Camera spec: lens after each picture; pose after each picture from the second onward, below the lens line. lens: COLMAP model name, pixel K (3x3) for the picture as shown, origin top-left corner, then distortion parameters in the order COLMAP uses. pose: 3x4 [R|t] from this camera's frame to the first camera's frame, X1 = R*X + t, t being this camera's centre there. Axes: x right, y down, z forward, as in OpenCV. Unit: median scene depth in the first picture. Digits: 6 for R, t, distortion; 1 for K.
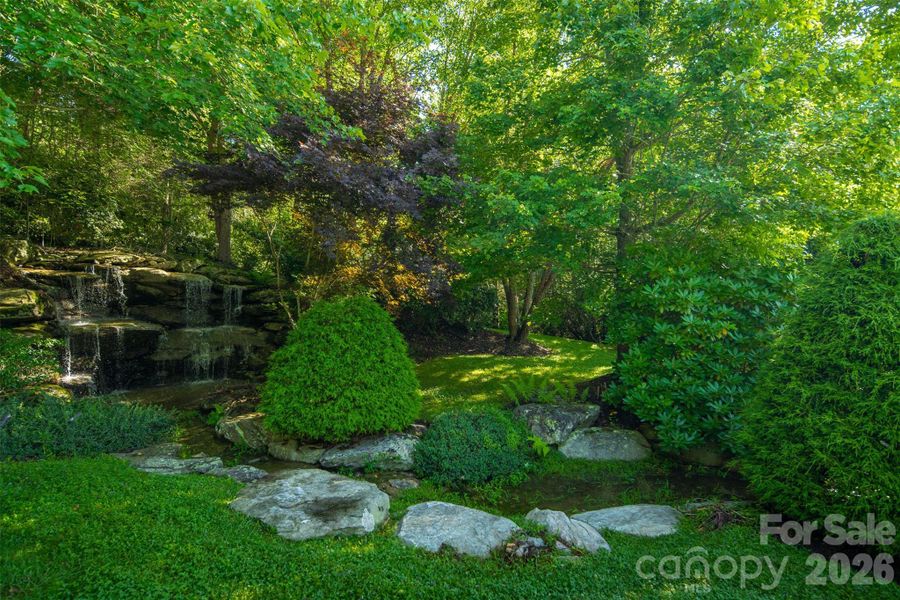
lens RADIAL K [[436.2, 0, 450.0], [0, 436.2, 300.0], [0, 0, 1]] dist [0.002485, -0.000891]
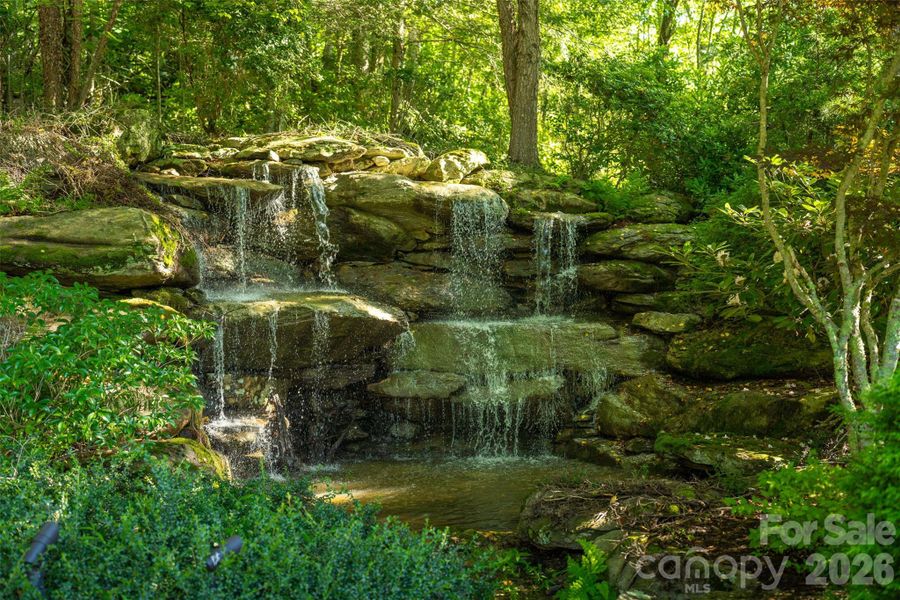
lens RADIAL K [[1009.4, 0, 450.0], [0, 1009.4, 300.0], [0, 0, 1]] dist [0.094762, 0.011827]
pose [[0.875883, 0.005682, -0.482491, -0.173614], [-0.001830, 0.999963, 0.008453, 0.040795], [0.482521, -0.006521, 0.875860, 0.208084]]
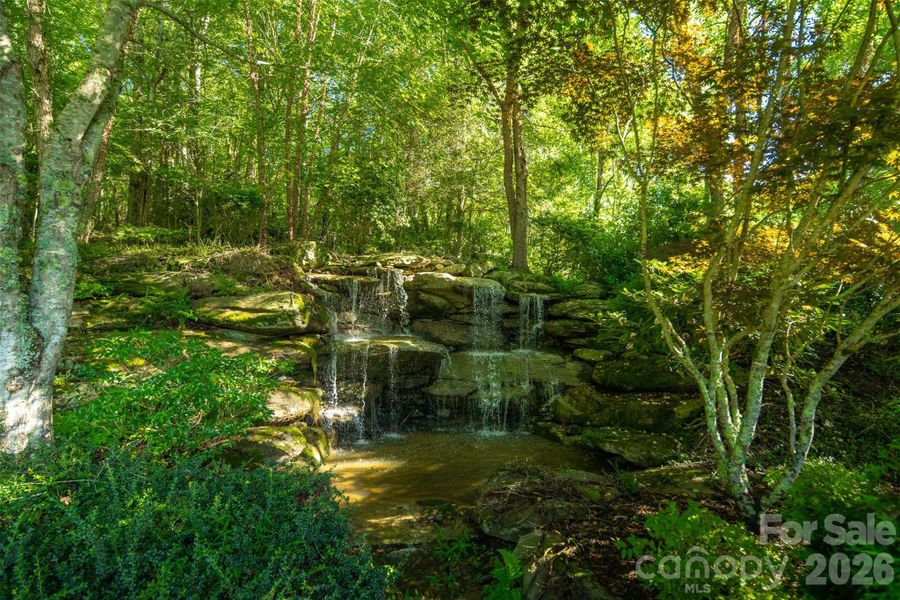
lens RADIAL K [[436.2, 0, 450.0], [0, 436.2, 300.0], [0, 0, 1]] dist [0.002485, -0.000891]
pose [[0.806666, -0.027305, -0.590377, -0.213989], [-0.011406, 0.998027, -0.061744, 0.025757], [0.590898, 0.056540, 0.804763, 0.406126]]
